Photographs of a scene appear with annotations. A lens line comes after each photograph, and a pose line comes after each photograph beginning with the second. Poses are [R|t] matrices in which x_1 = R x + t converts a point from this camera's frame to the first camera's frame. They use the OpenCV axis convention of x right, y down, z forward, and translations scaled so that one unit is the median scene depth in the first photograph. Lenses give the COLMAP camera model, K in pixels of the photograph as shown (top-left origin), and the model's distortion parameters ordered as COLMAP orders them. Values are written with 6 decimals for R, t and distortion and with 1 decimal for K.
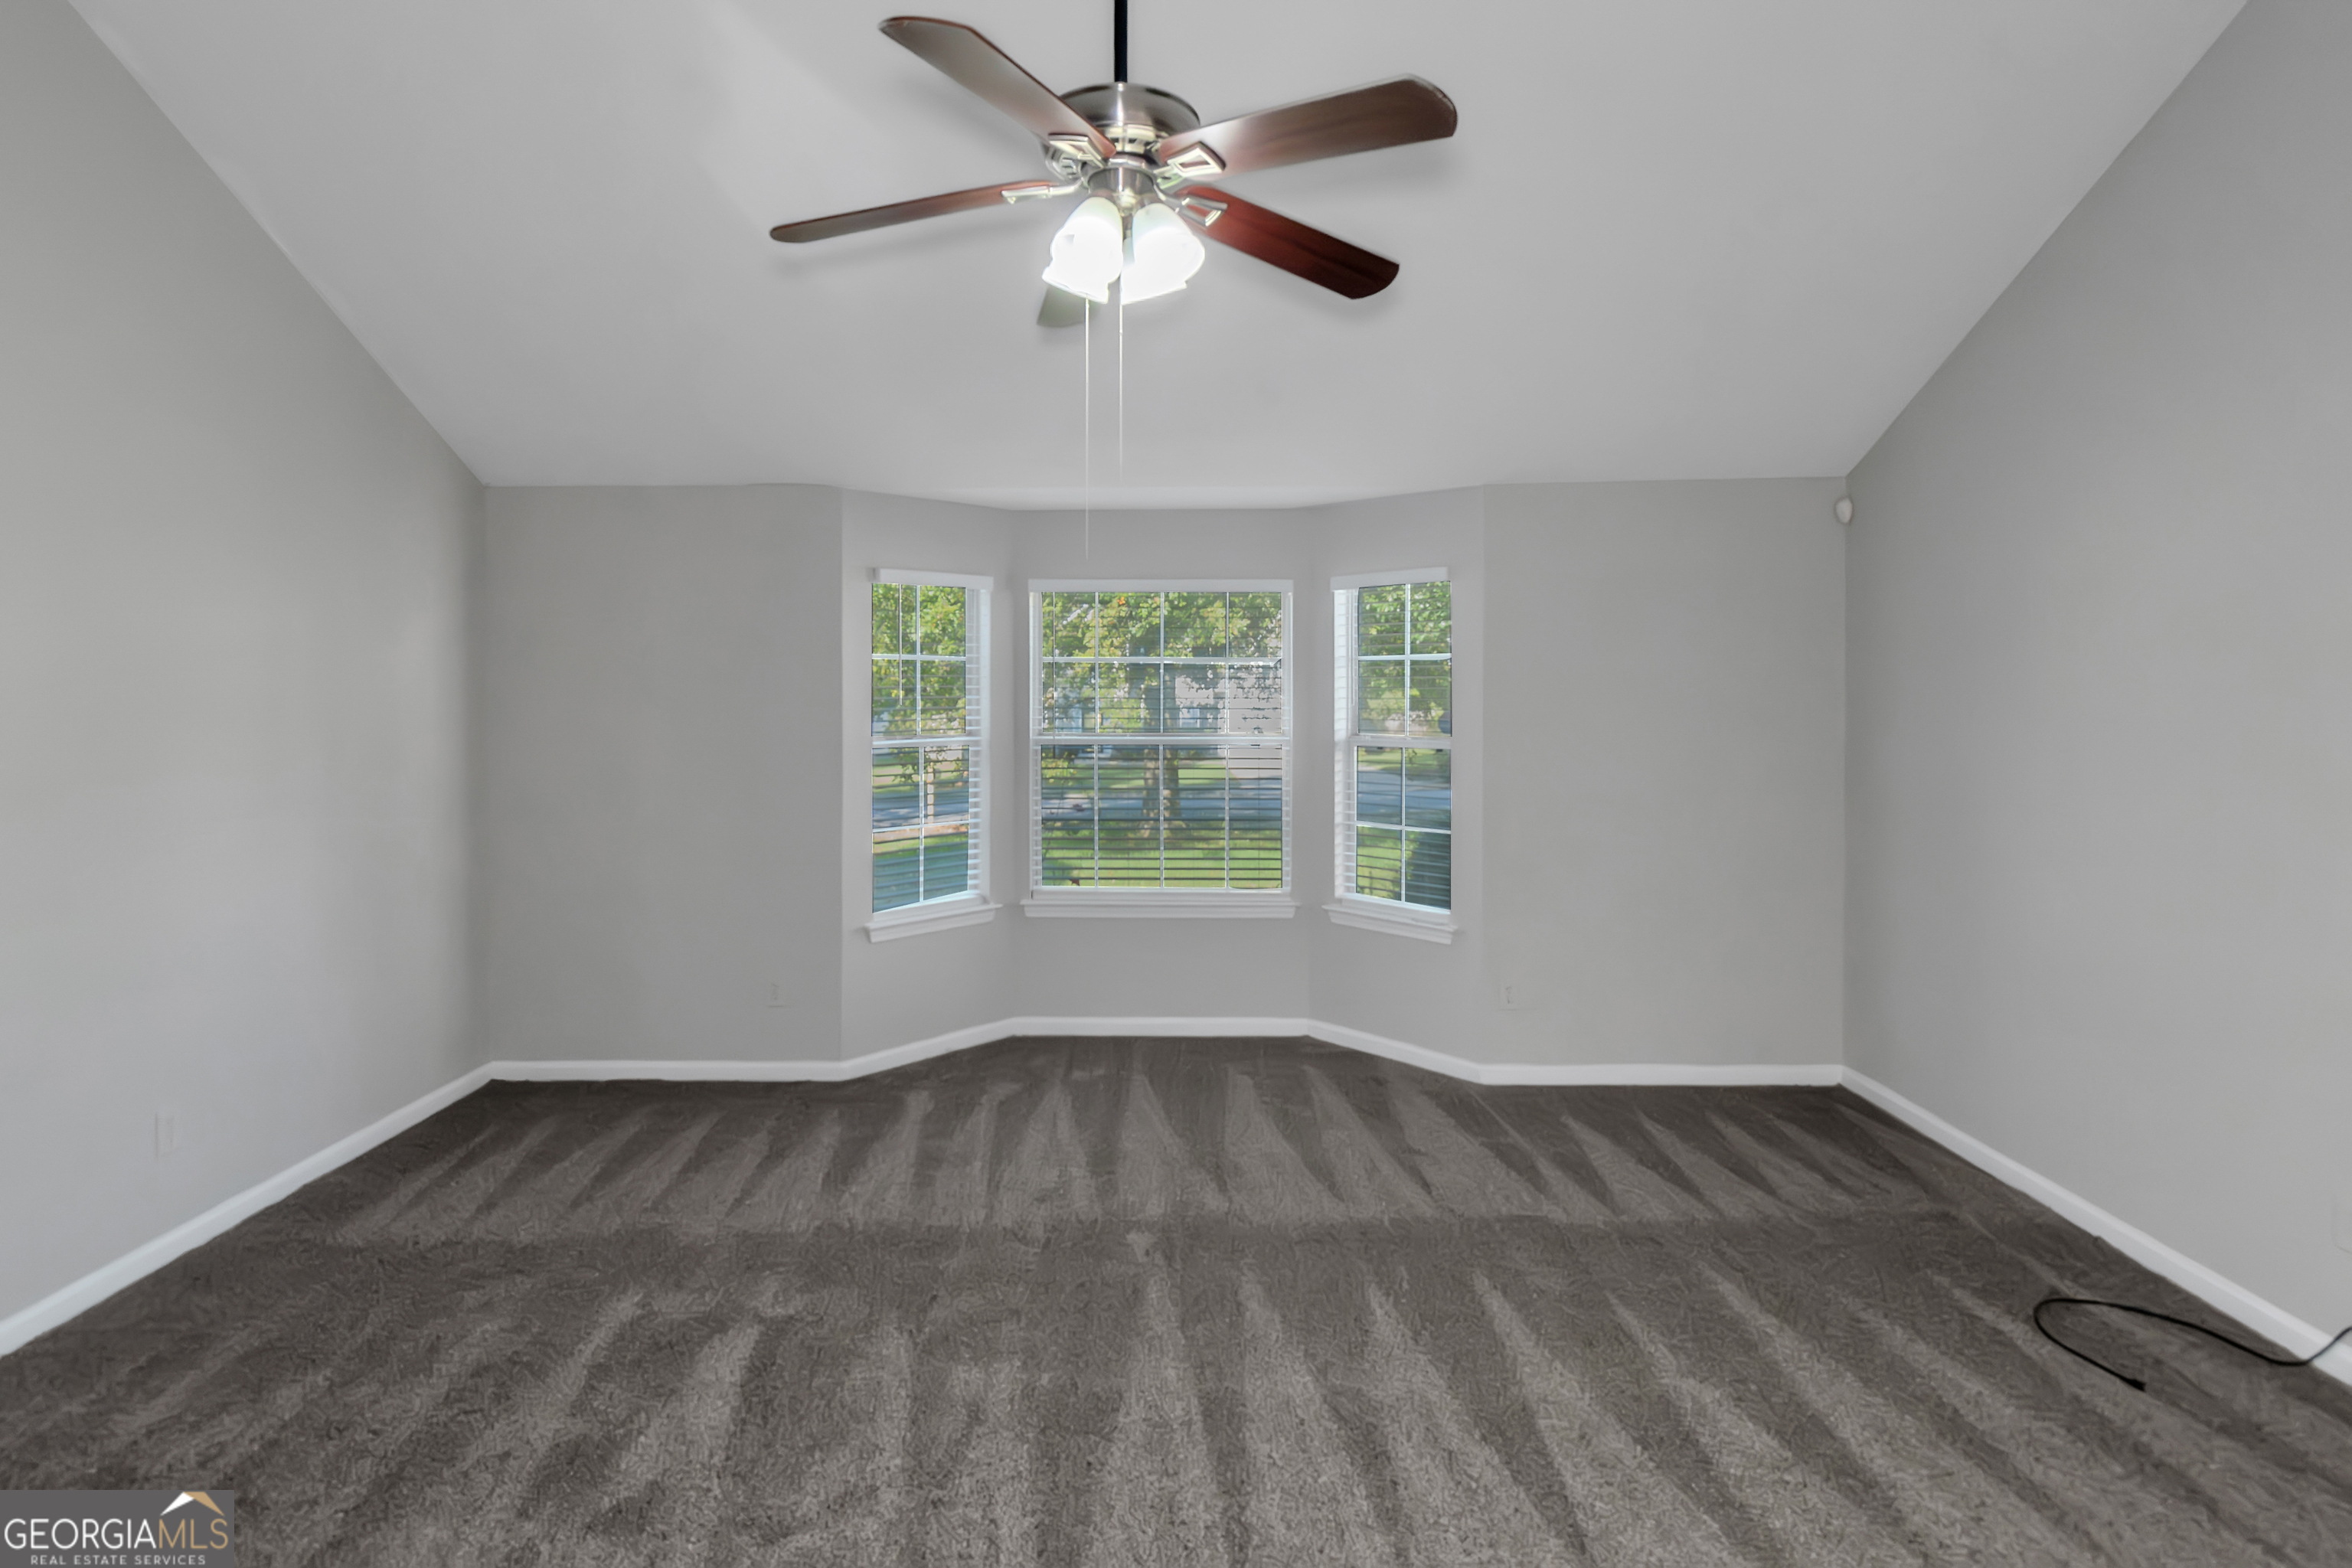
lens RADIAL K [[1139.7, 0, 1175.7], [0, 1139.7, 752.9], [0, 0, 1]] dist [0.004562, 0.000611]
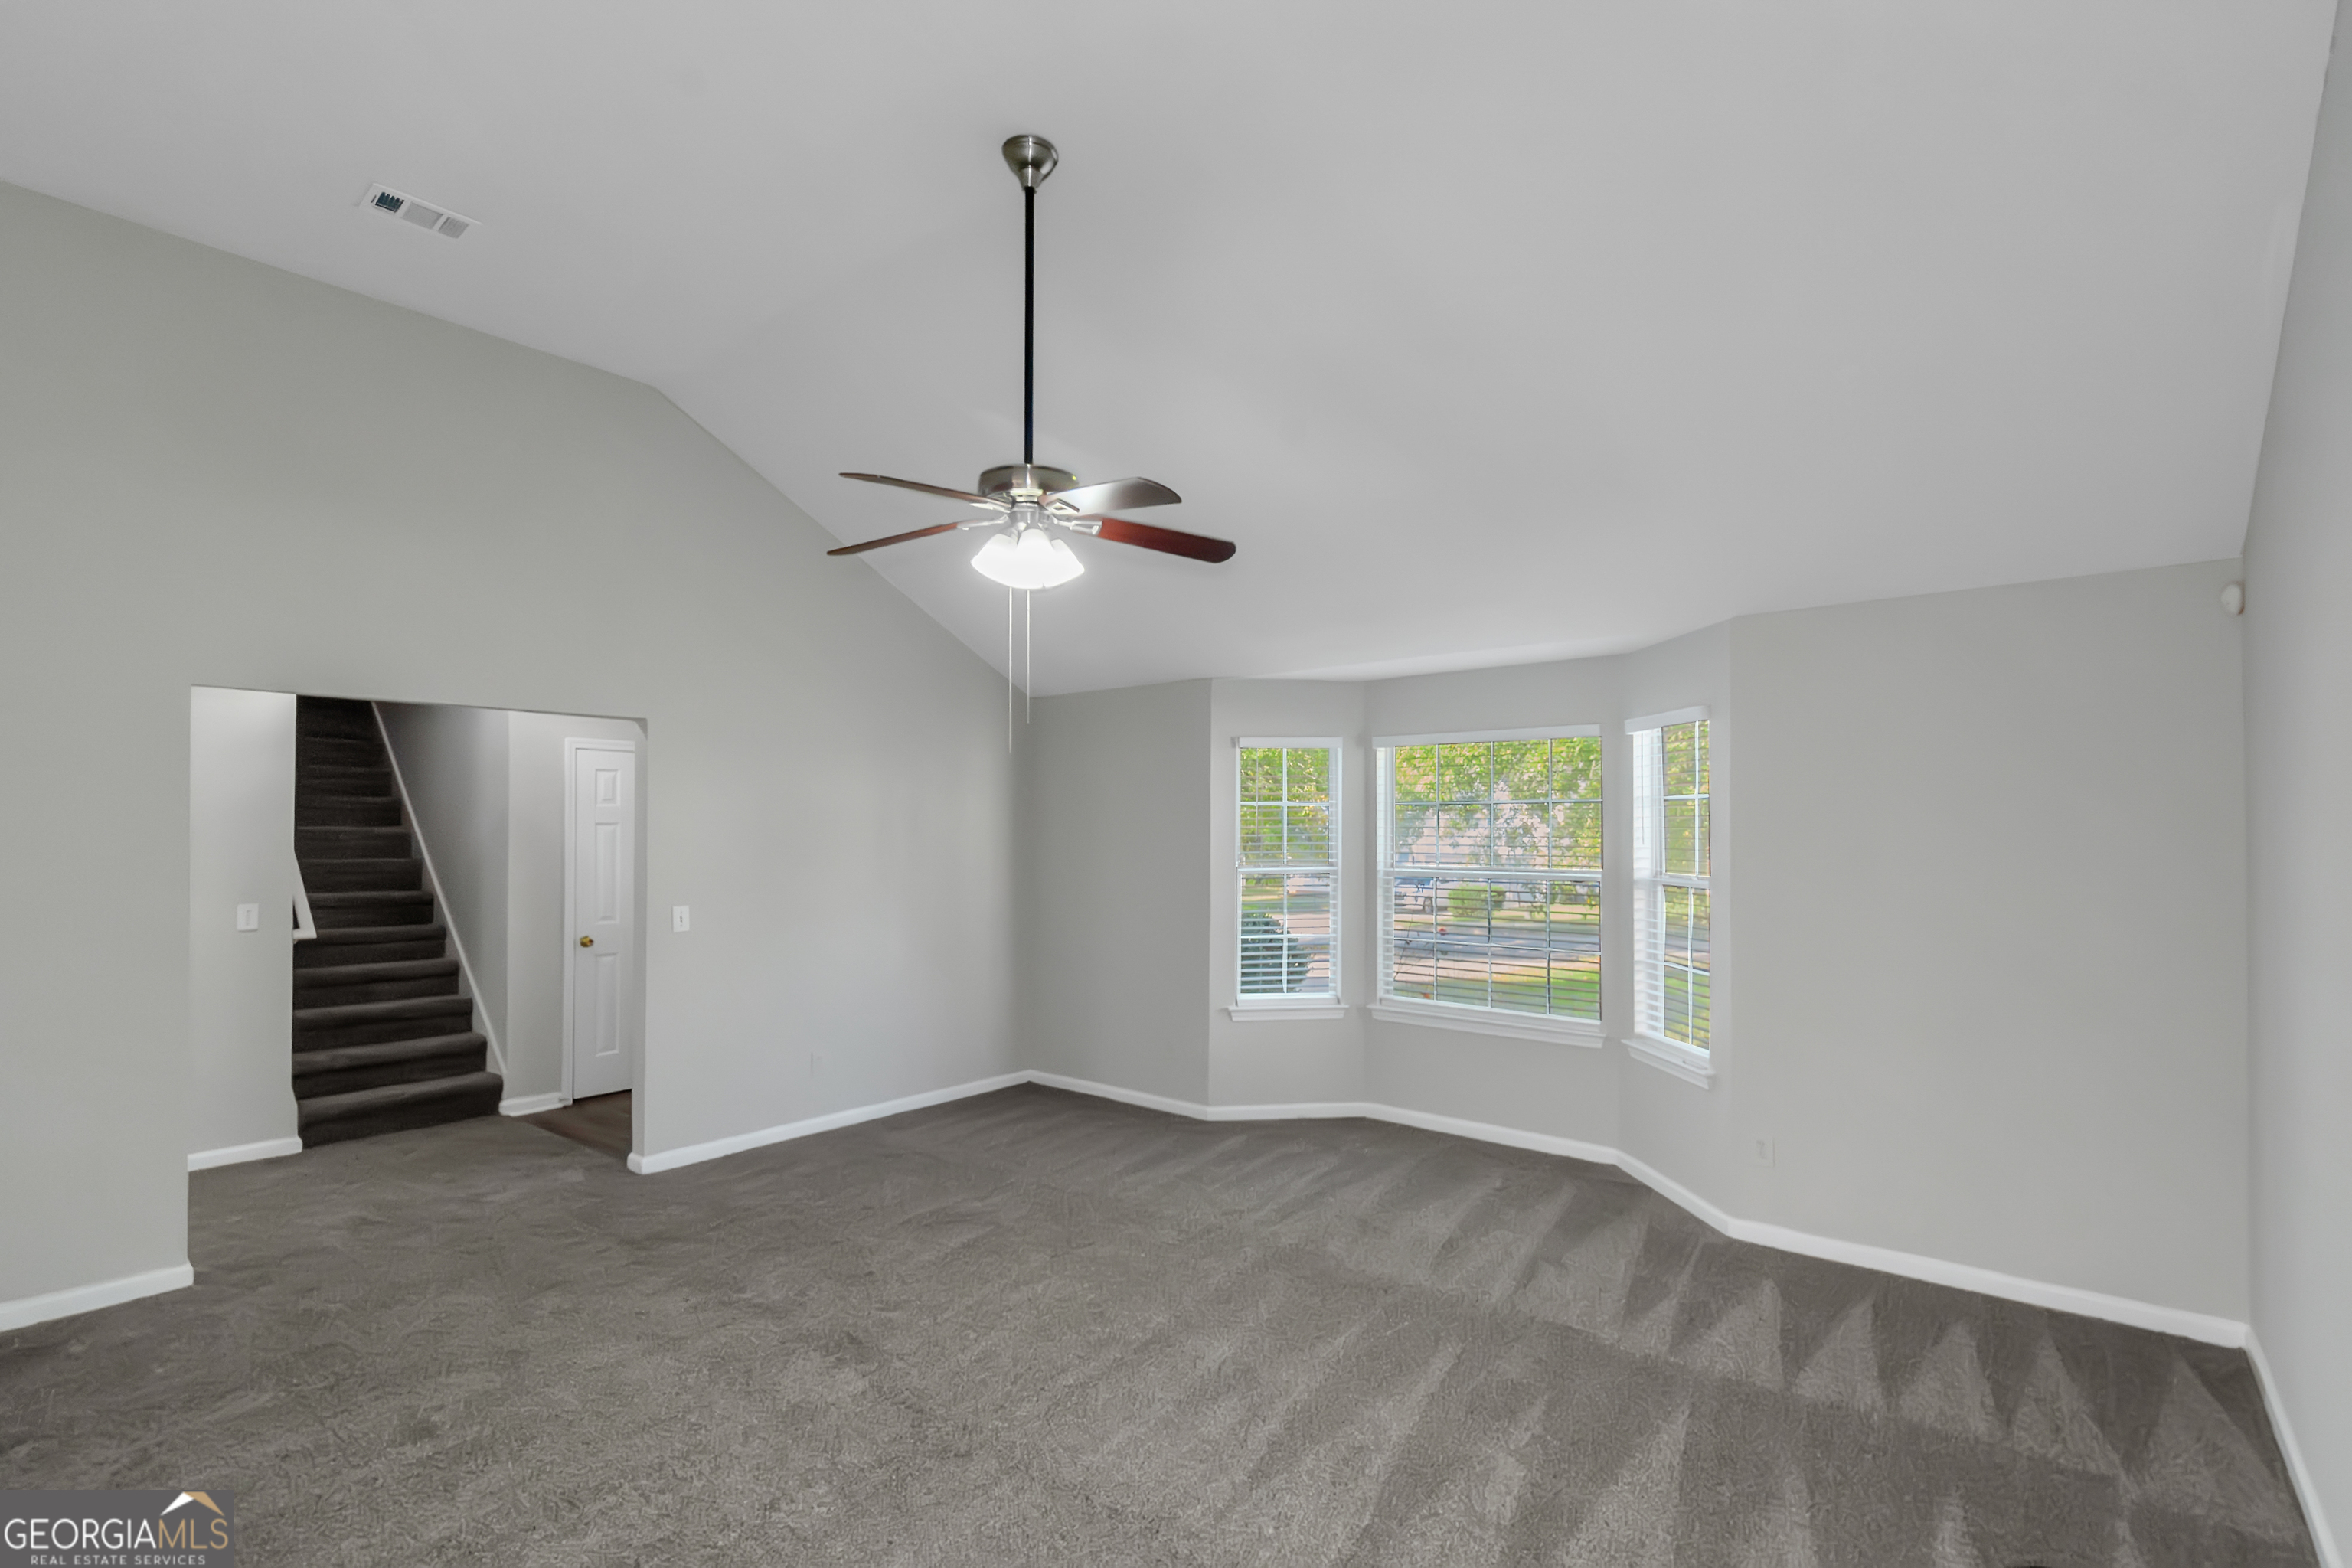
lens RADIAL K [[1068.5, 0, 1167.2], [0, 1068.5, 824.8], [0, 0, 1]] dist [0.002296, -0.001121]
pose [[0.771023, -0.004955, -0.636789, 0.573649], [-0.034300, 0.998195, -0.049297, 0.003802], [0.635883, 0.059850, 0.769461, -0.022594]]
